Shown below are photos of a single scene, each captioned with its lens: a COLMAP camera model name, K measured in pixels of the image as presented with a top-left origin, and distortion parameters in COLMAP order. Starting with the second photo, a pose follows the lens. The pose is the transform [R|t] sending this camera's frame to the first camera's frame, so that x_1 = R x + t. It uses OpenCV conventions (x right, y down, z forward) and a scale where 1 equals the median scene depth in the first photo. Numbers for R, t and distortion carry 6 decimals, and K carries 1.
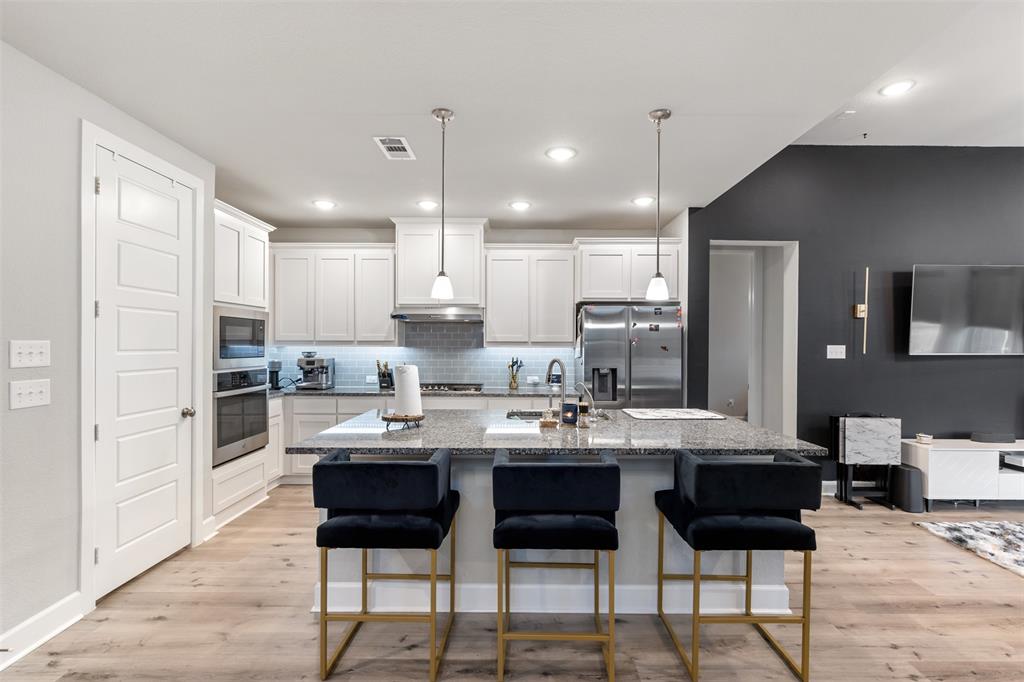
lens RADIAL K [[457.7, 0, 529.1], [0, 457.7, 345.8], [0, 0, 1]] dist [-0.006491, 0.000987]
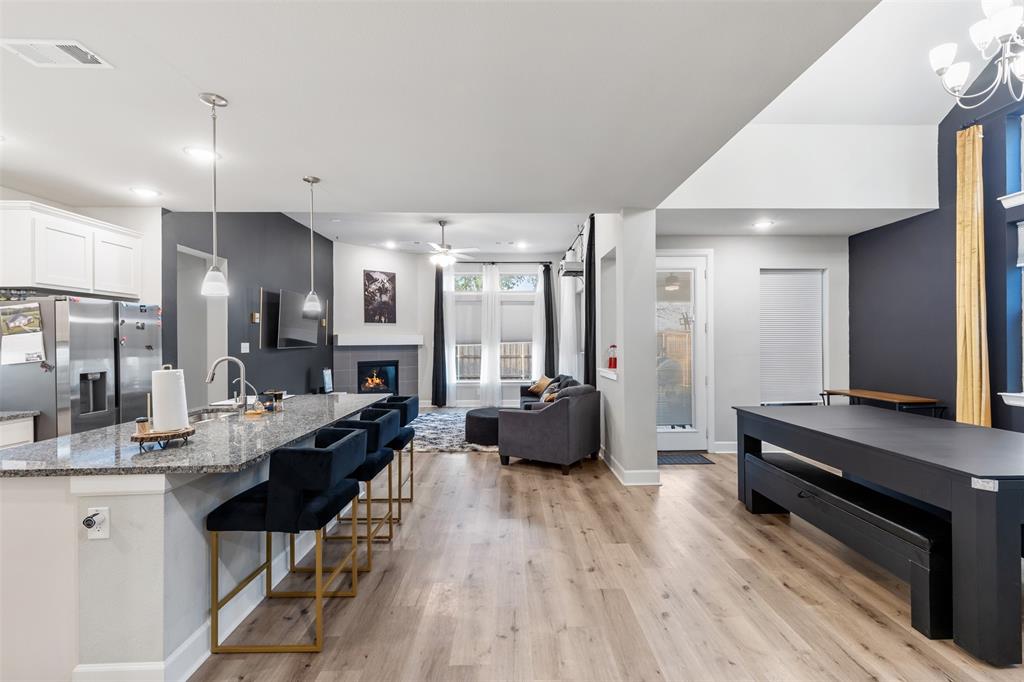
lens RADIAL K [[457.7, 0, 512.7], [0, 457.7, 344.7], [0, 0, 1]] dist [-0.006491, 0.000987]
pose [[-0.007318, -0.013537, 0.999882, -0.664398], [0.008809, 0.999869, 0.013602, -0.006103], [-0.999934, 0.008907, -0.007197, 0.233229]]
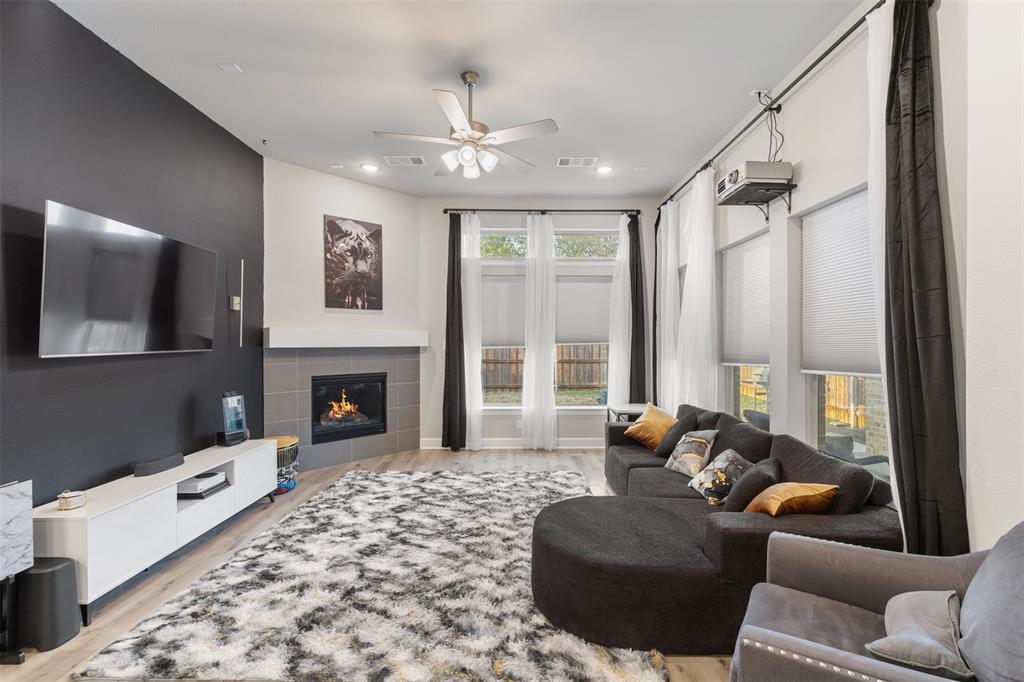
lens RADIAL K [[457.7, 0, 515.8], [0, 457.7, 347.2], [0, 0, 1]] dist [-0.006491, 0.000987]
pose [[0.003004, -0.016016, 0.999867, 0.268628], [0.004515, 0.999862, 0.016002, 0.002220], [-0.999985, 0.004467, 0.003076, 0.399841]]
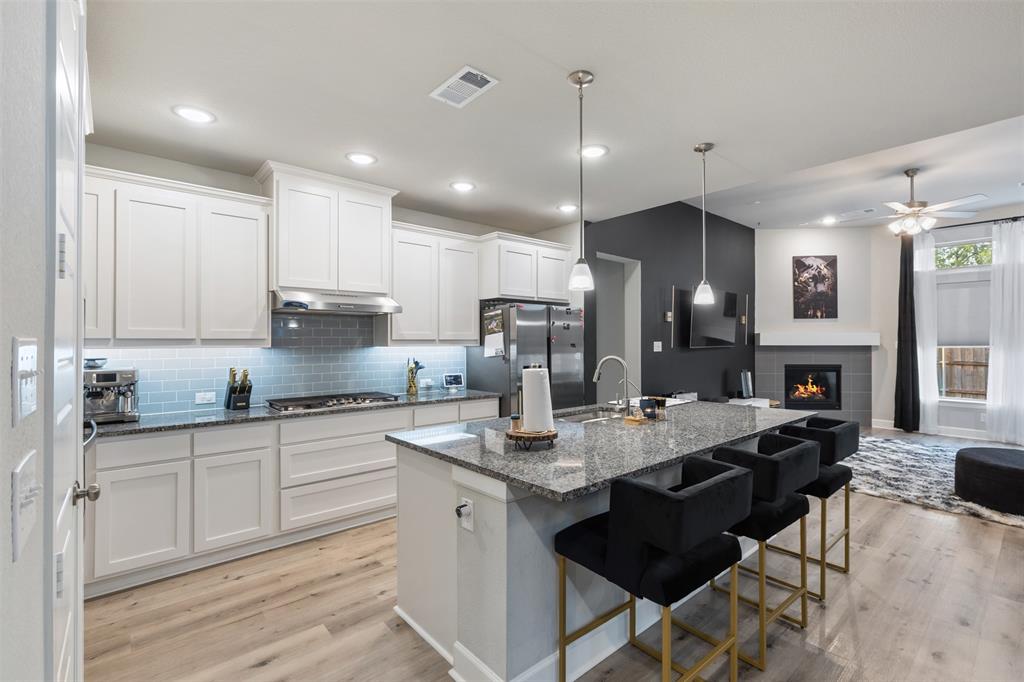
lens RADIAL K [[457.7, 0, 525.3], [0, 457.7, 339.1], [0, 0, 1]] dist [-0.006491, 0.000987]
pose [[0.754831, -0.002201, 0.655915, -0.499937], [0.008051, 0.999950, -0.005910, -0.003886], [-0.655869, 0.009741, 0.754812, 0.244993]]
